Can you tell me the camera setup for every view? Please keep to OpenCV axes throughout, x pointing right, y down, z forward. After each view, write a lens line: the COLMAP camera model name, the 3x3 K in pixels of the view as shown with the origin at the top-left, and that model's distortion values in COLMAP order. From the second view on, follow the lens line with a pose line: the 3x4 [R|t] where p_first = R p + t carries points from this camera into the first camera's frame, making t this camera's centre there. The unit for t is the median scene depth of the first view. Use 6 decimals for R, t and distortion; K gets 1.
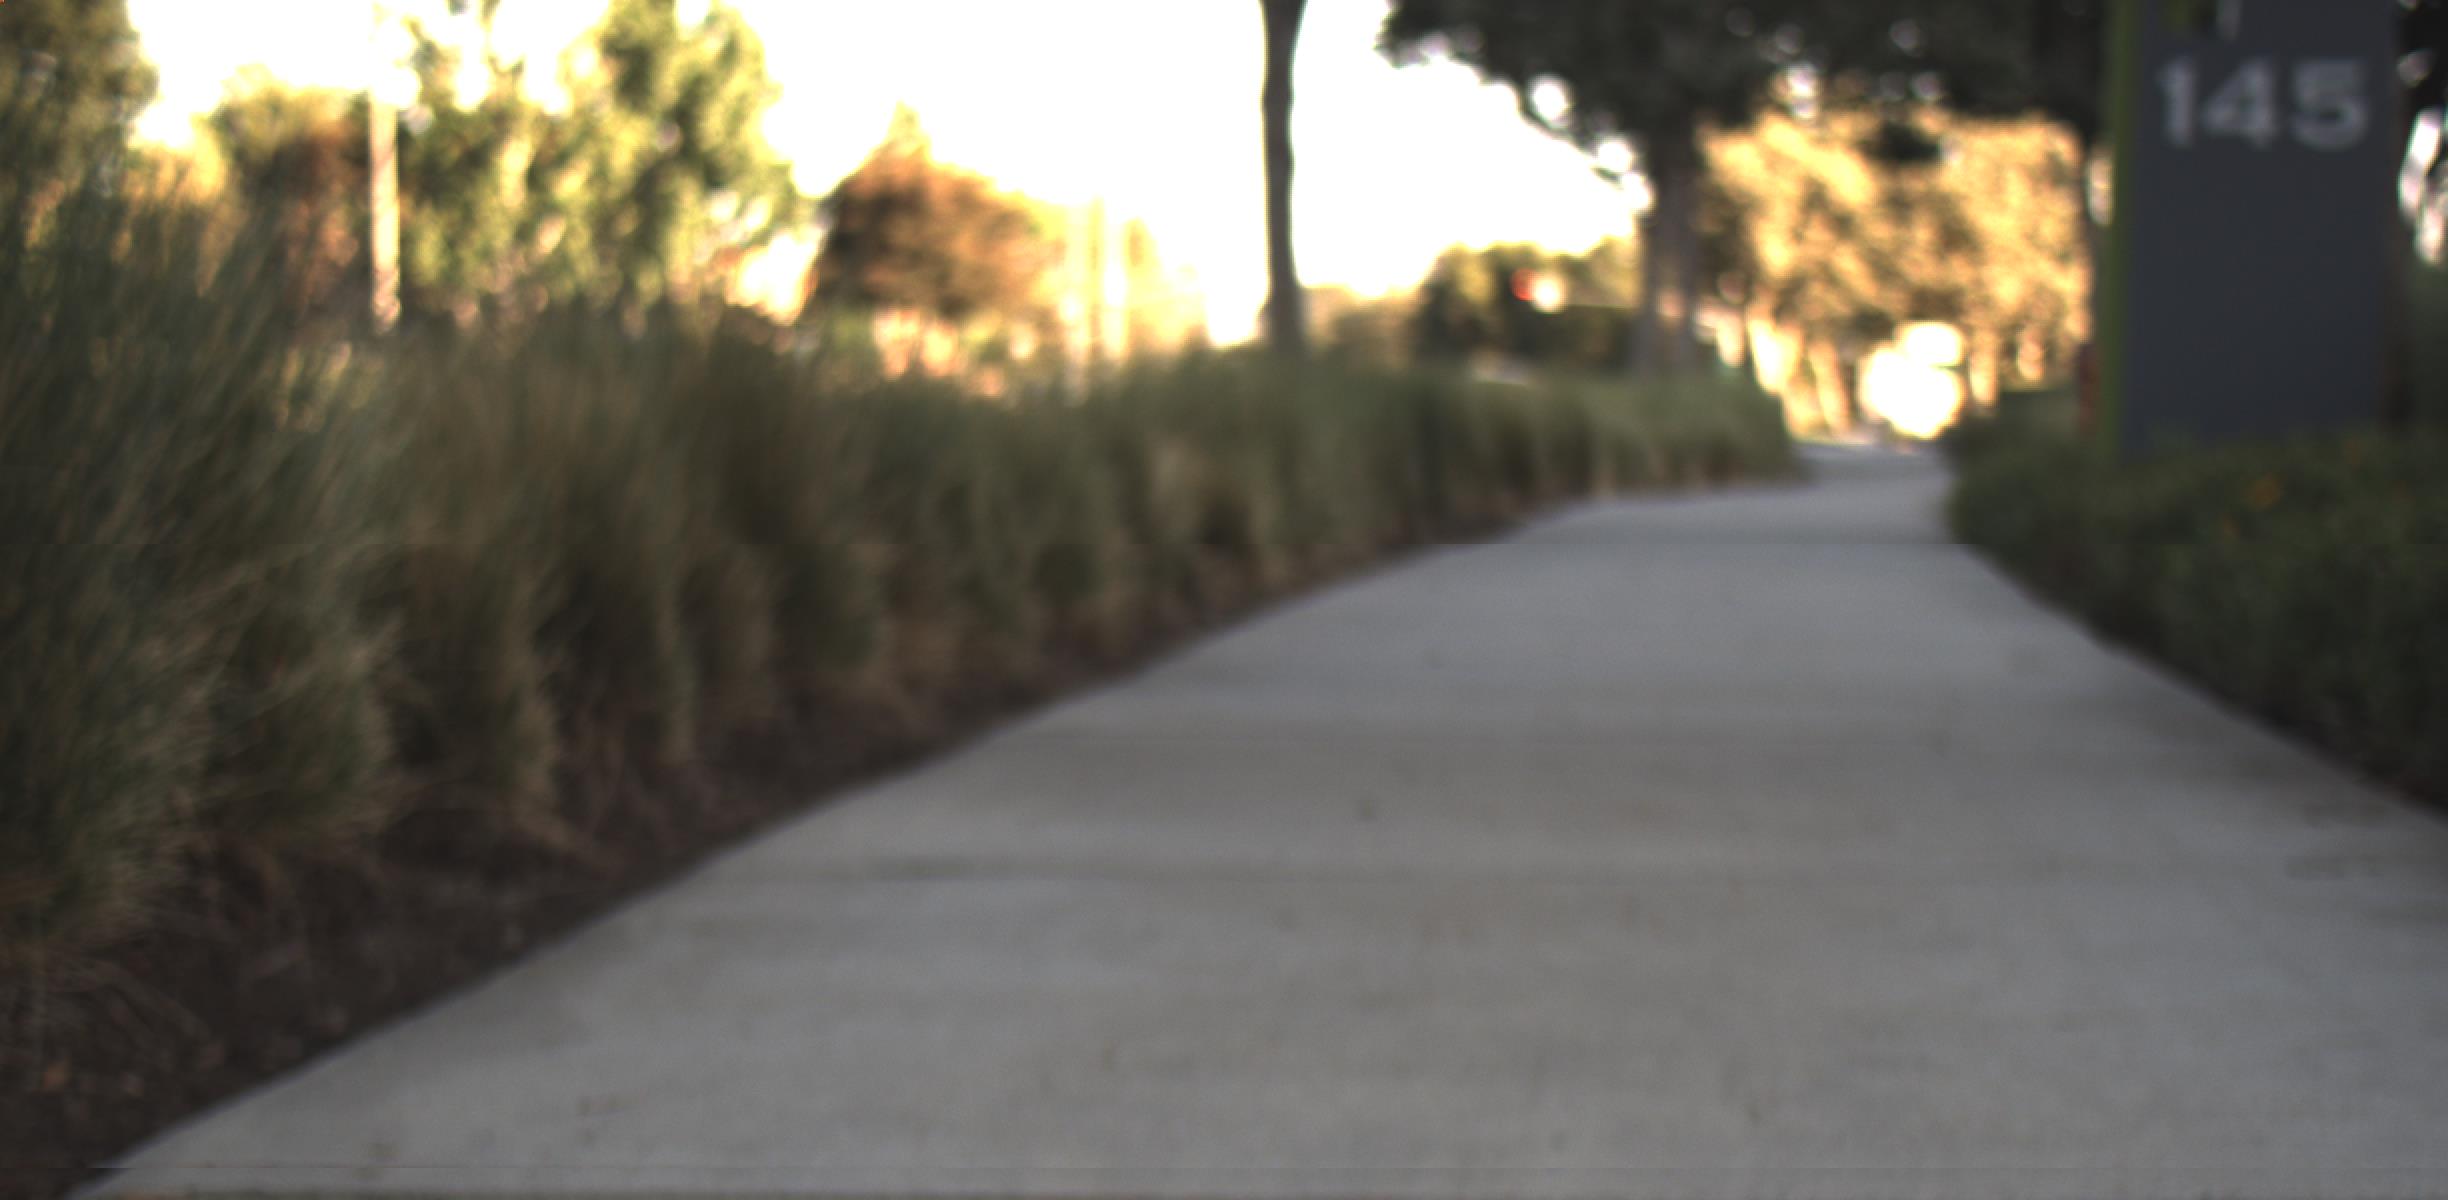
lens RADIAL K [[4813.9, 0, 1277.2], [0, 4813.9, 682.7], [0, 0, 1]] dist [-0.049323, 0.483835]
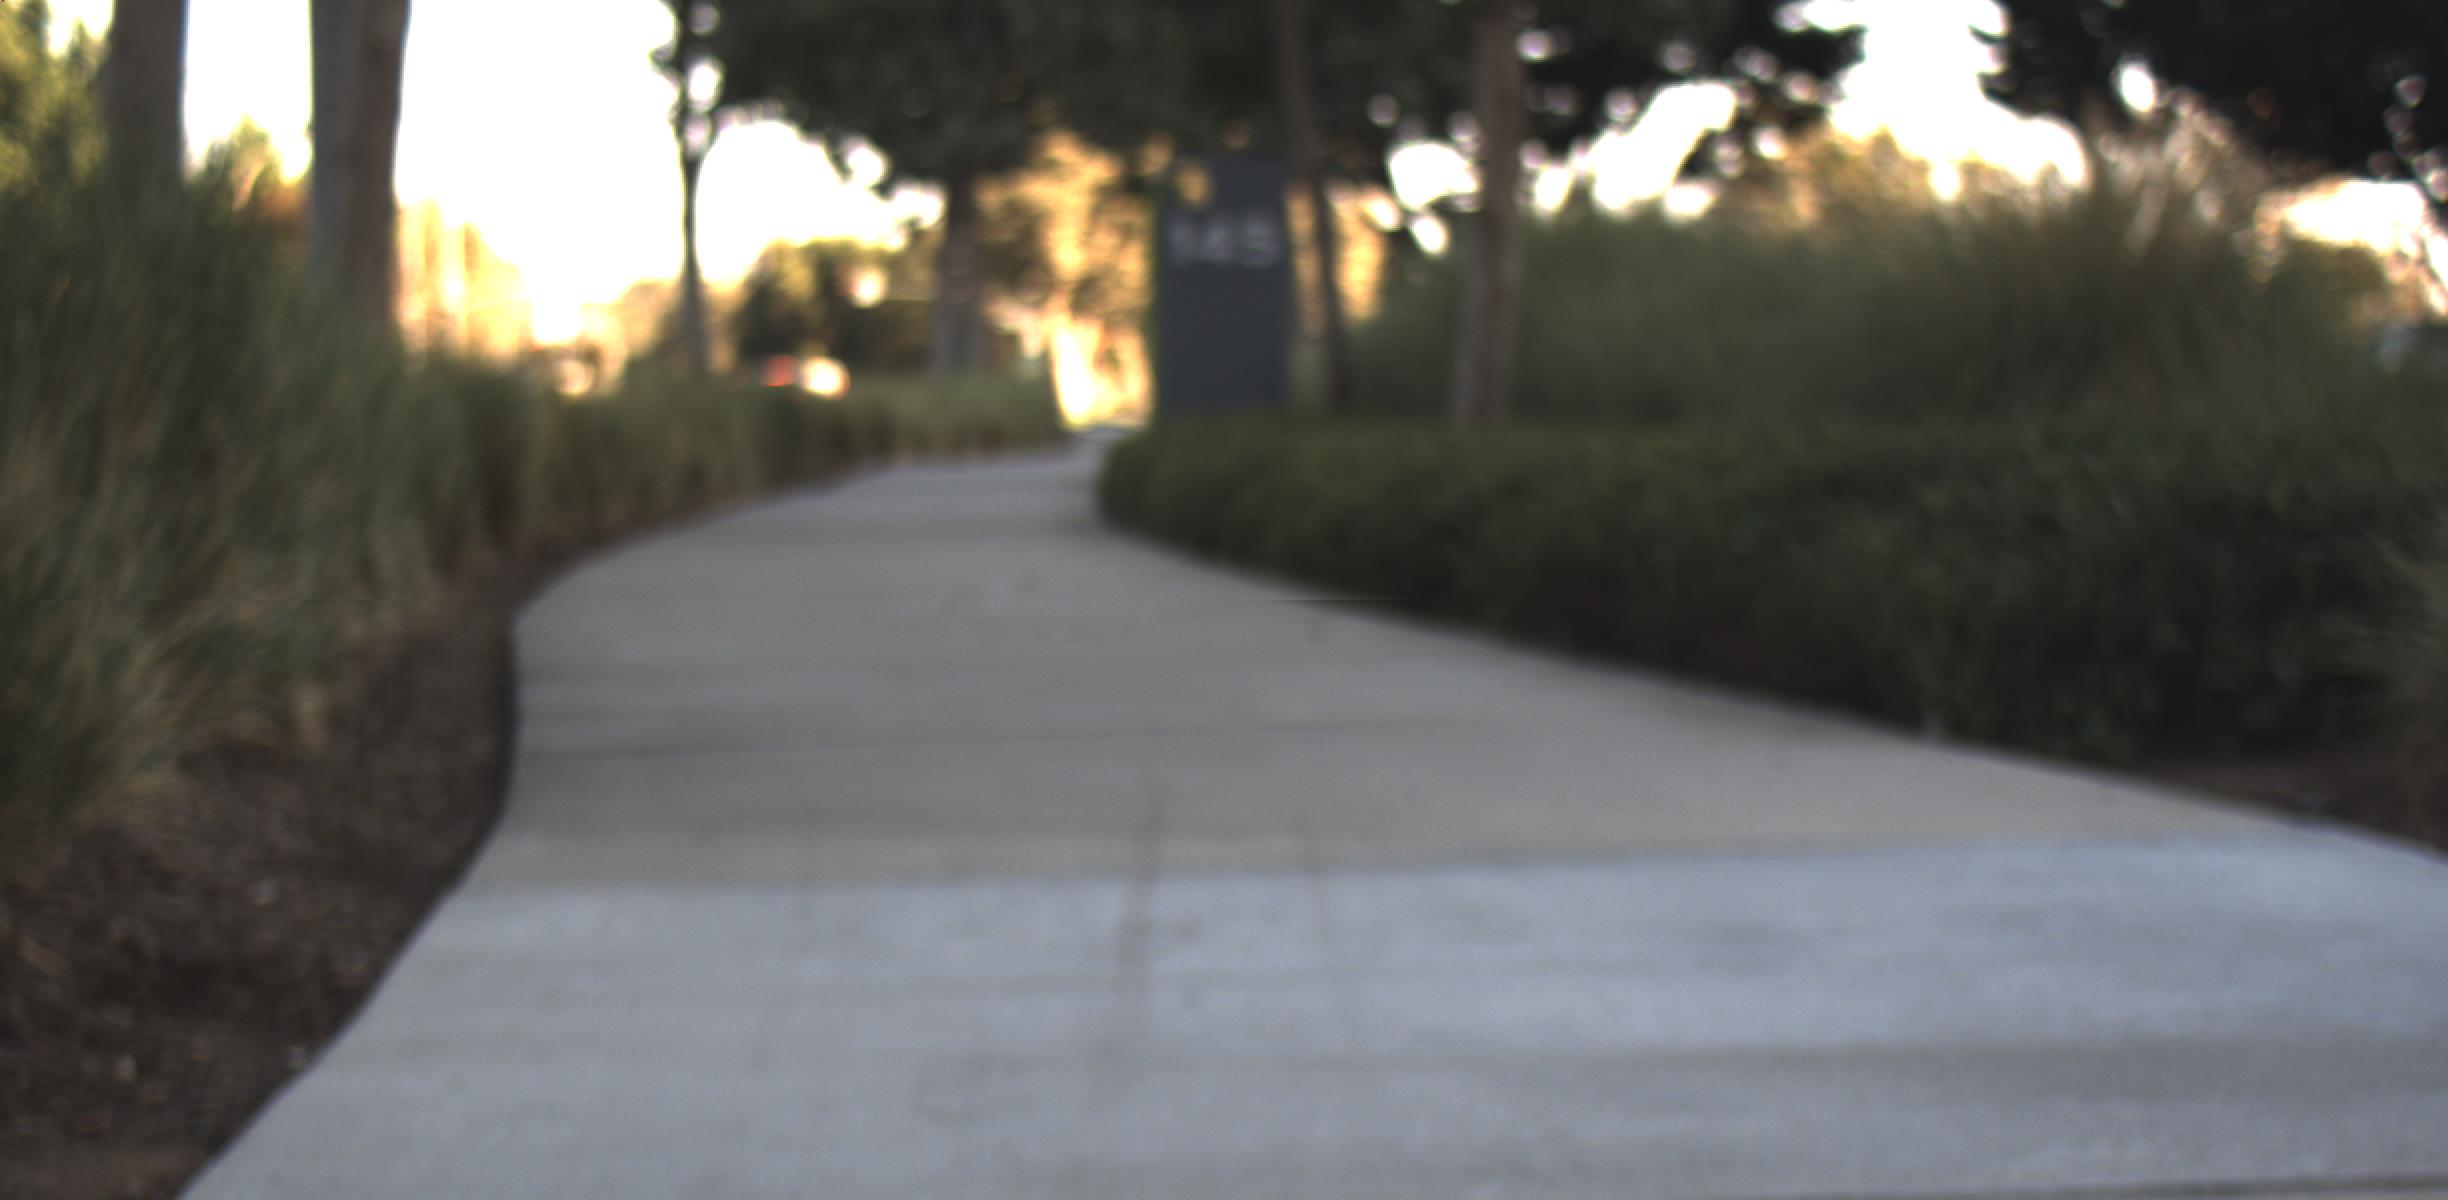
lens RADIAL K [[4813.9, 0, 1277.2], [0, 4813.9, 682.7], [0, 0, 1]] dist [-0.049323, 0.483835]
pose [[0.989984, -0.030559, 0.137835, -0.005690], [0.030192, 0.999533, 0.004751, 0.005999], [-0.137915, -0.000542, 0.990444, -0.114103]]
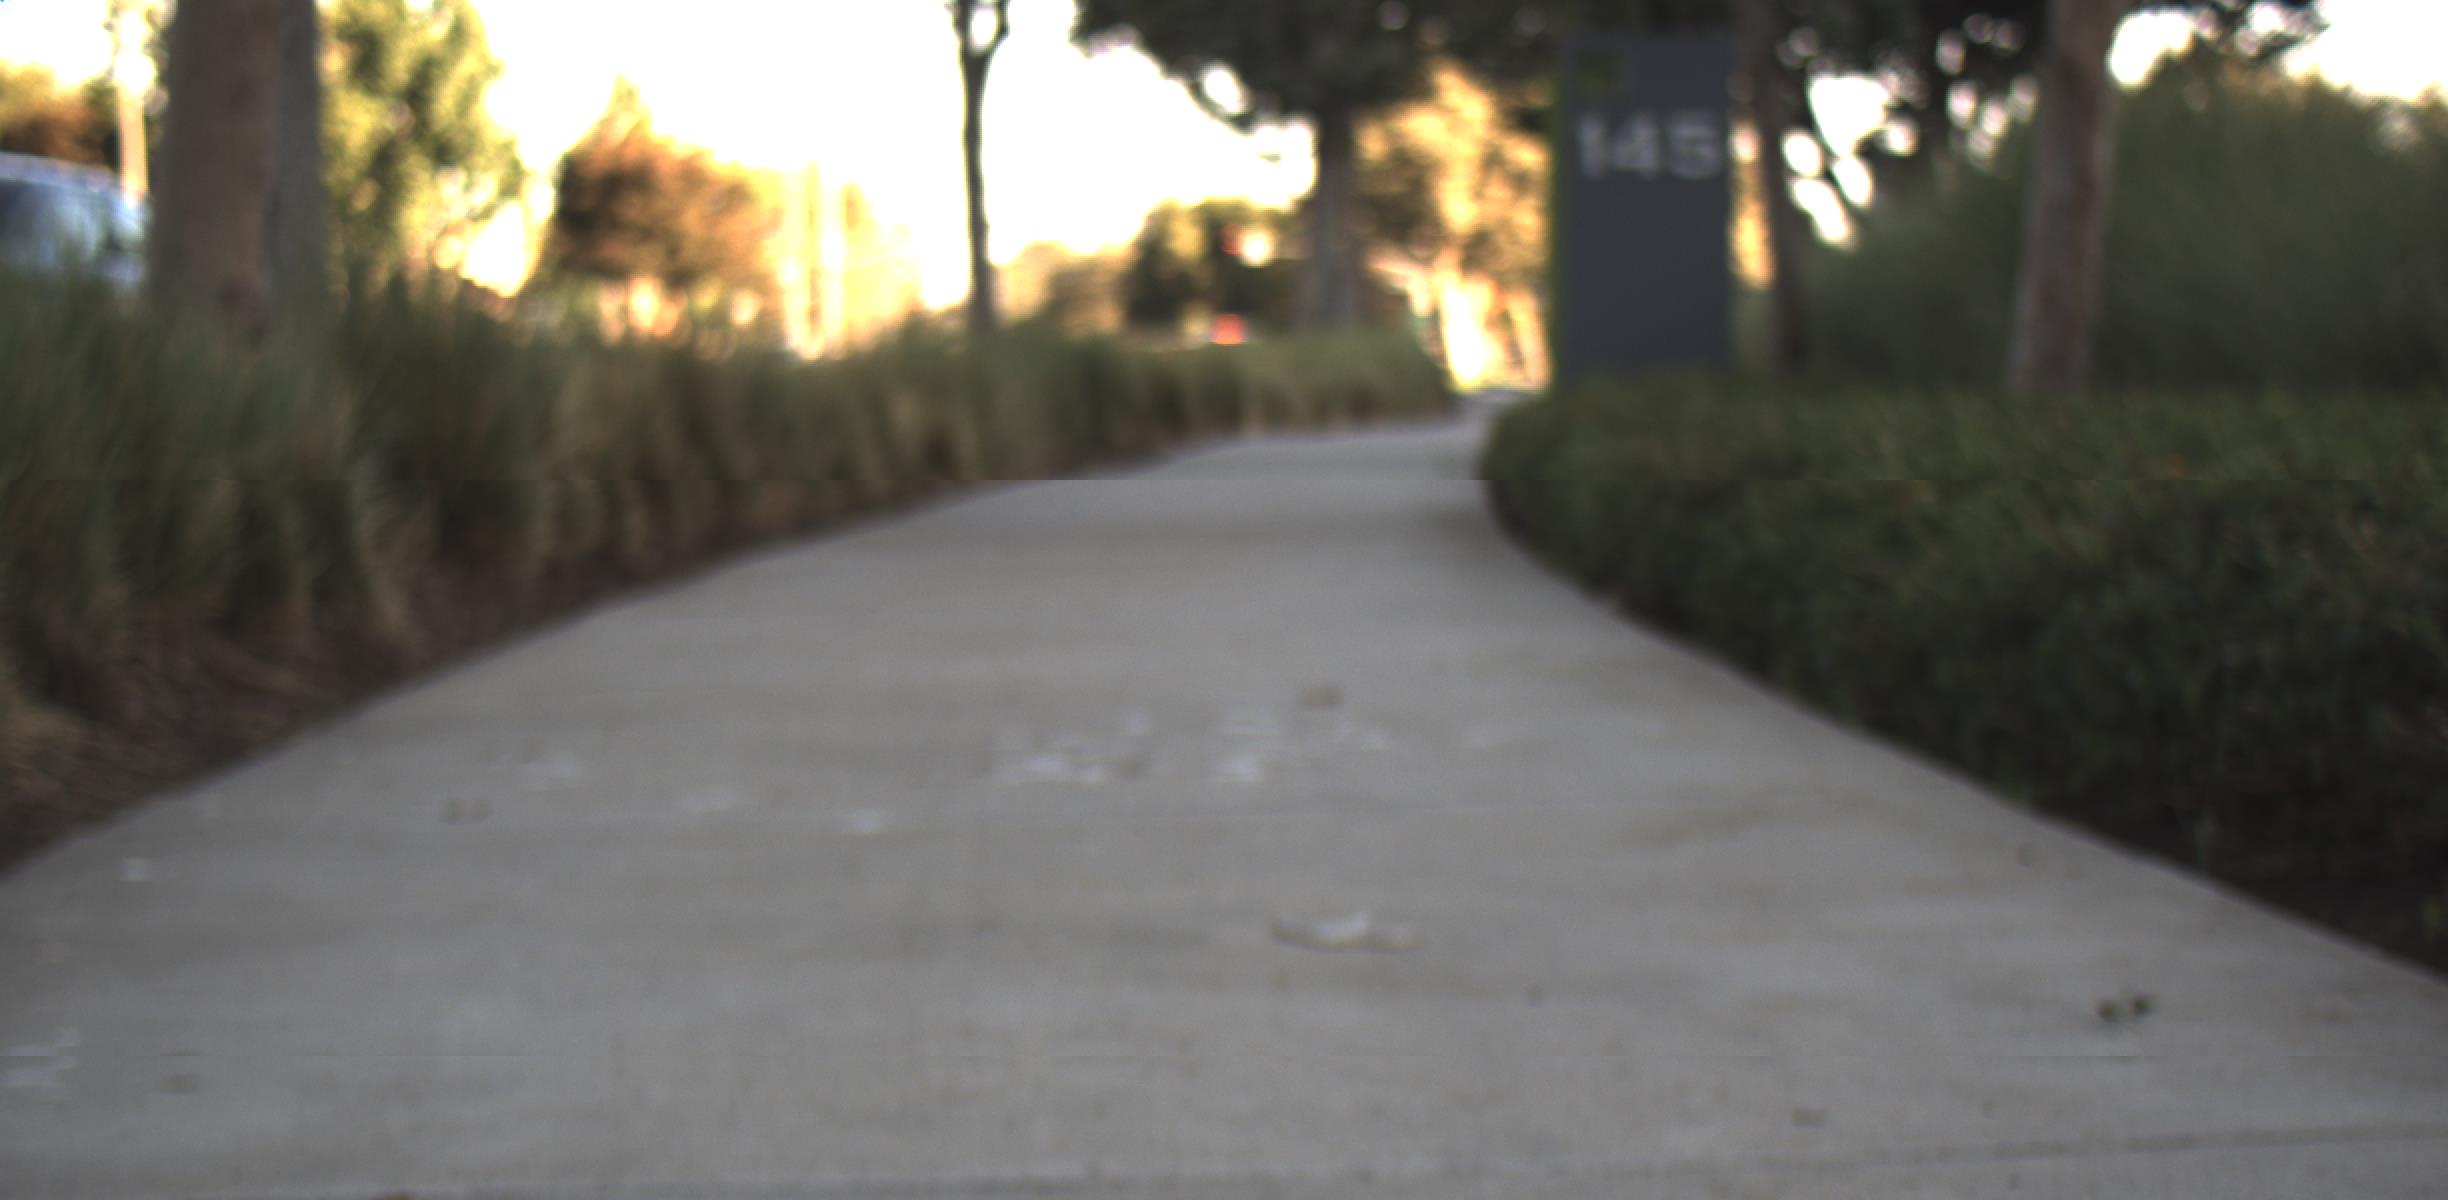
lens RADIAL K [[4813.9, 0, 1277.2], [0, 4813.9, 682.7], [0, 0, 1]] dist [-0.049323, 0.483835]
pose [[0.998088, -0.024467, 0.056766, 0.000829], [0.023932, 0.999663, 0.010084, 0.003035], [-0.056994, -0.008706, 0.998337, -0.055224]]
